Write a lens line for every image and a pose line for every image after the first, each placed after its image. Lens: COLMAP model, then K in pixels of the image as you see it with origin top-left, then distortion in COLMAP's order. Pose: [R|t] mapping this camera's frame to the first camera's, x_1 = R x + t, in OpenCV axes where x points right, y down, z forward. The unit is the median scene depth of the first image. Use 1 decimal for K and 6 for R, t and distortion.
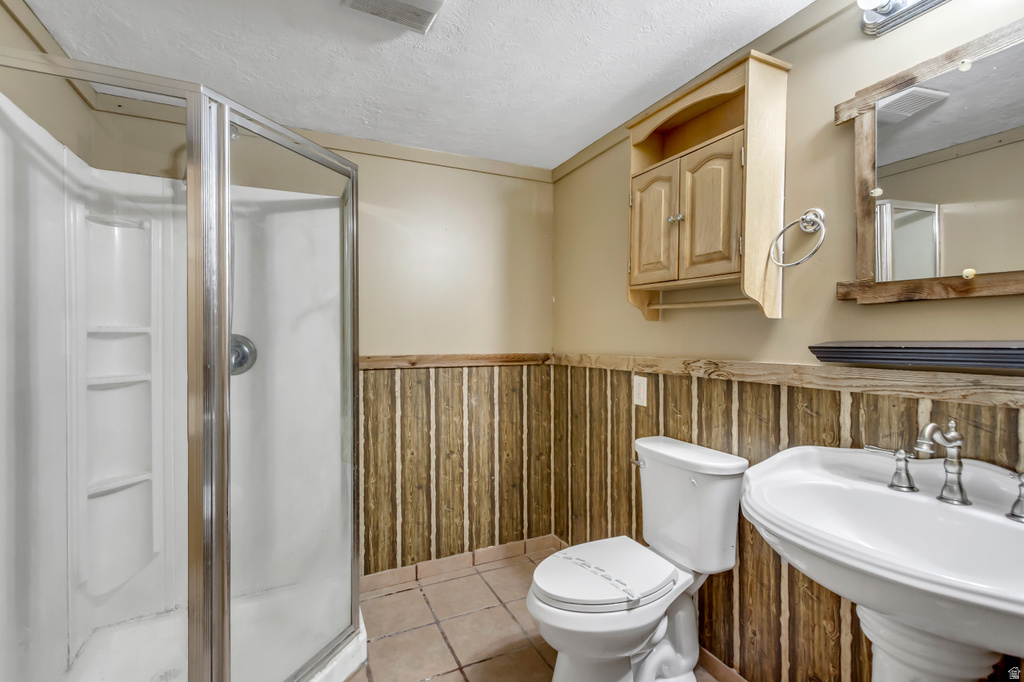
lens RADIAL K [[476.7, 0, 512.3], [0, 476.7, 337.8], [0, 0, 1]] dist [0.001931, 0.000092]
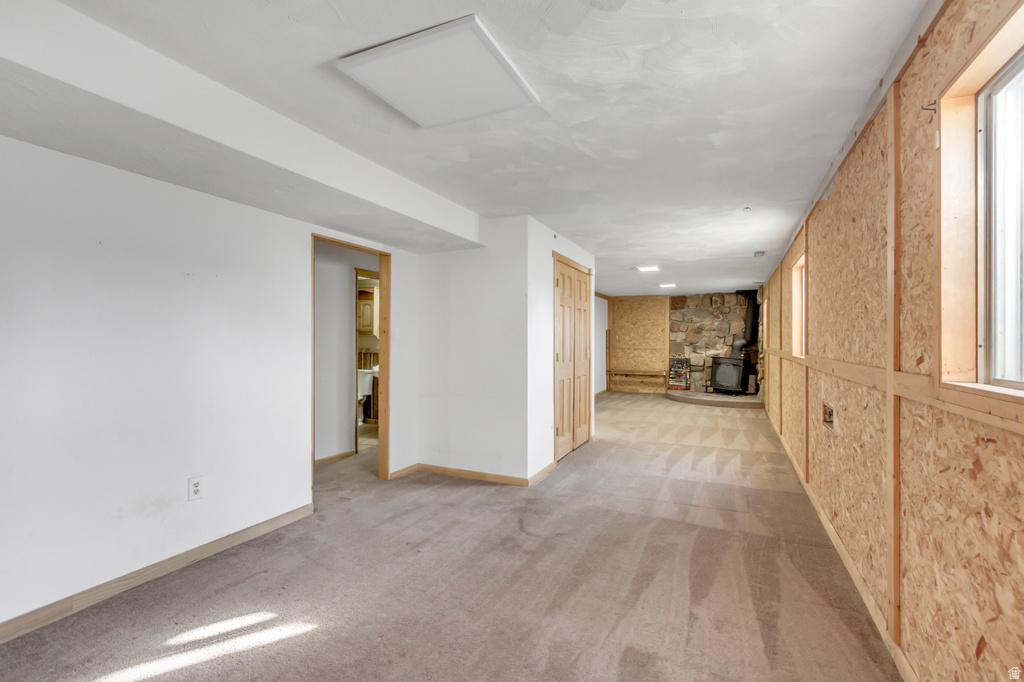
lens RADIAL K [[476.7, 0, 510.5], [0, 476.7, 341.6], [0, 0, 1]] dist [0.001931, 0.000092]
pose [[0.764118, 0.003966, 0.645064, -1.490390], [-0.000434, 0.999984, -0.005633, 0.014816], [-0.645076, 0.004025, 0.764108, -3.406401]]
